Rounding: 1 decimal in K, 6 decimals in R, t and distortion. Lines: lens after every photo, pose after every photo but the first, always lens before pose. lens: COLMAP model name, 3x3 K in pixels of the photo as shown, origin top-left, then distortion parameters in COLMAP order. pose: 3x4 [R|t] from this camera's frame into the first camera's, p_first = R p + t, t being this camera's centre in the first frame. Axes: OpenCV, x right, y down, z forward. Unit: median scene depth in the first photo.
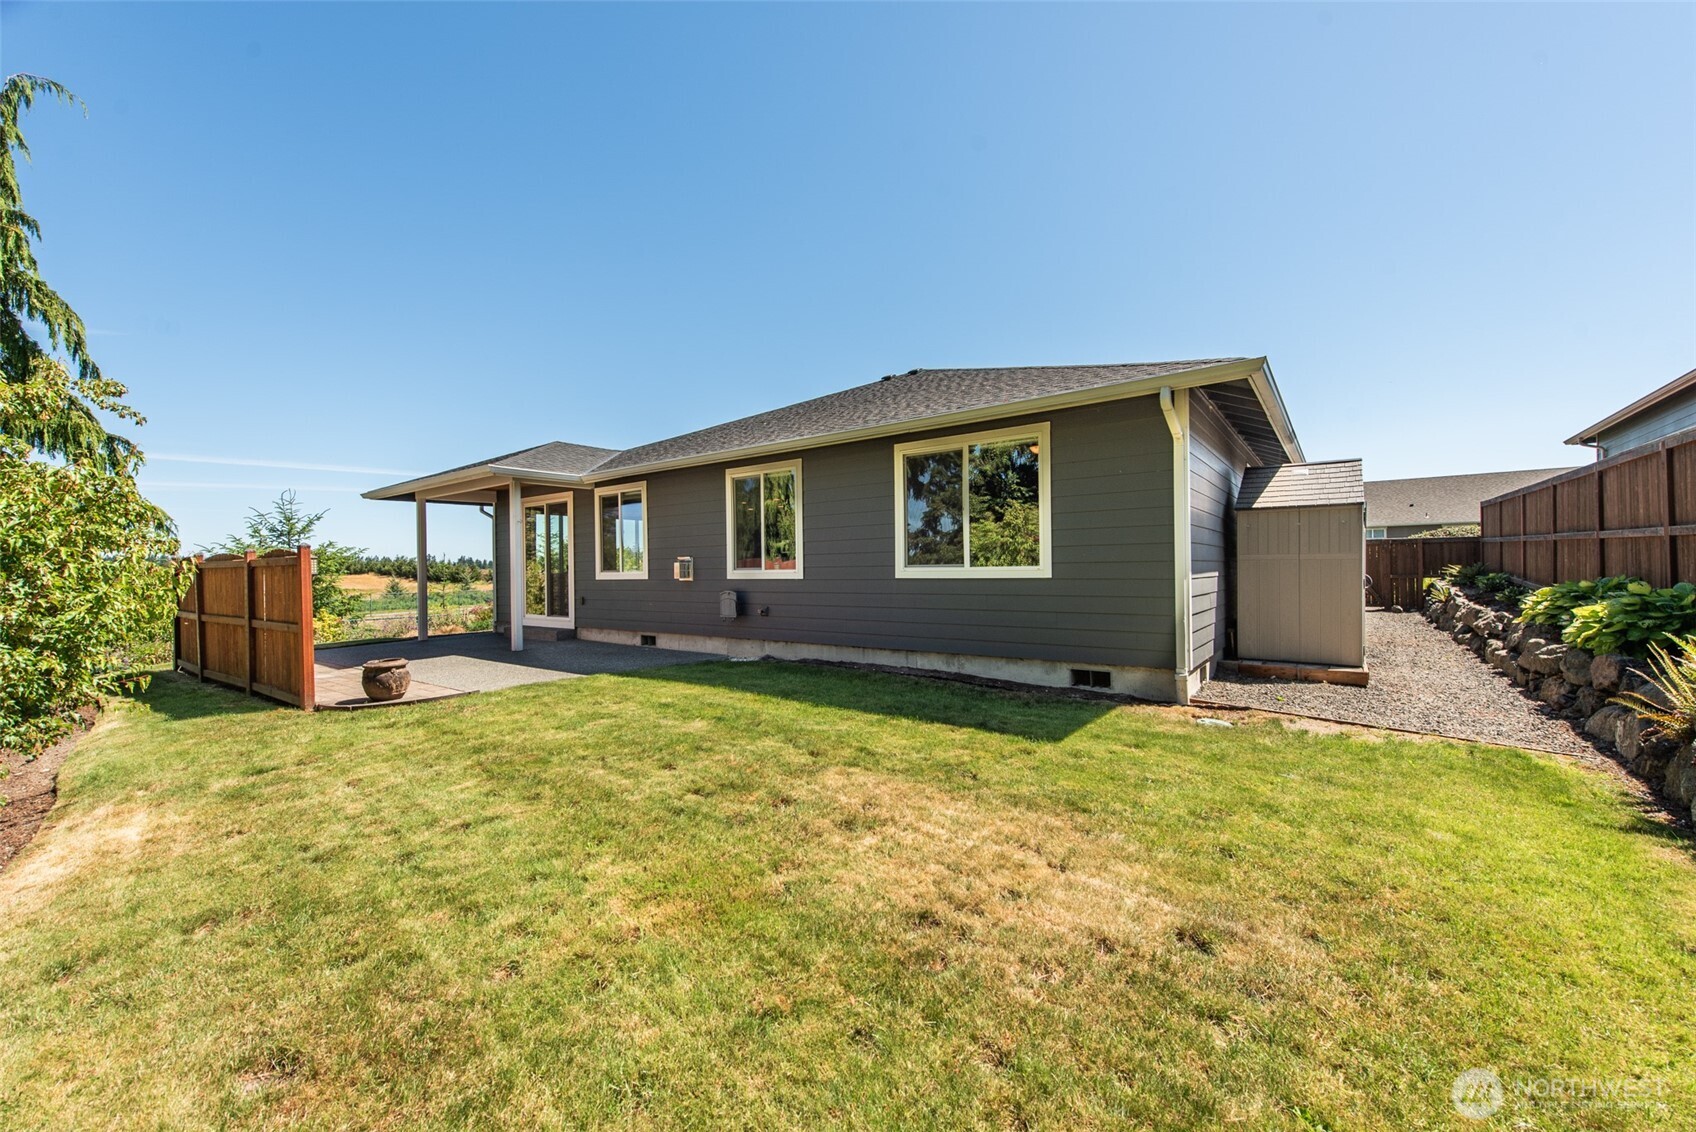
lens RADIAL K [[664.3, 0, 848.0], [0, 664.3, 566.0], [0, 0, 1]] dist [0.003453, 0.000349]
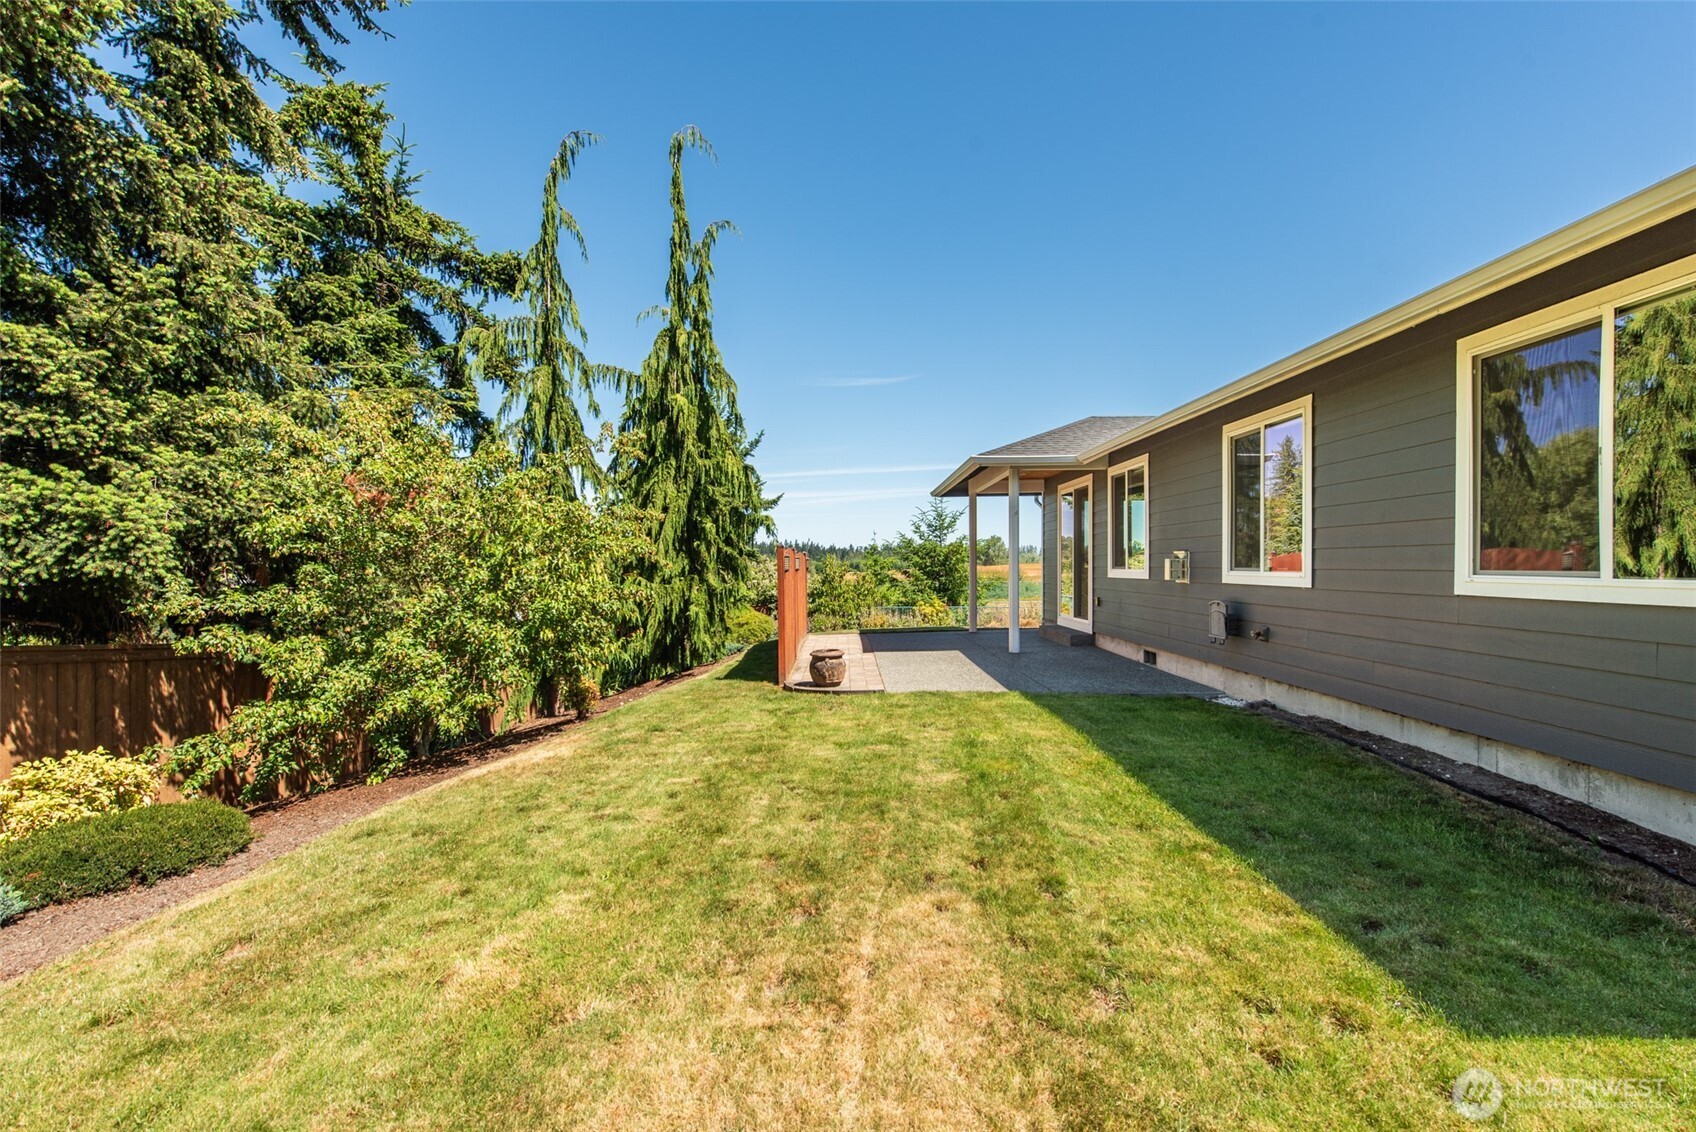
lens RADIAL K [[750.9, 0, 848.0], [0, 750.9, 566.0], [0, 0, 1]] dist [0.010719, -0.000710]
pose [[0.598133, 0.013804, -0.801278, 0.474294], [-0.000782, 0.999861, 0.016641, -0.024994], [0.801397, -0.009327, 0.598060, 0.456866]]
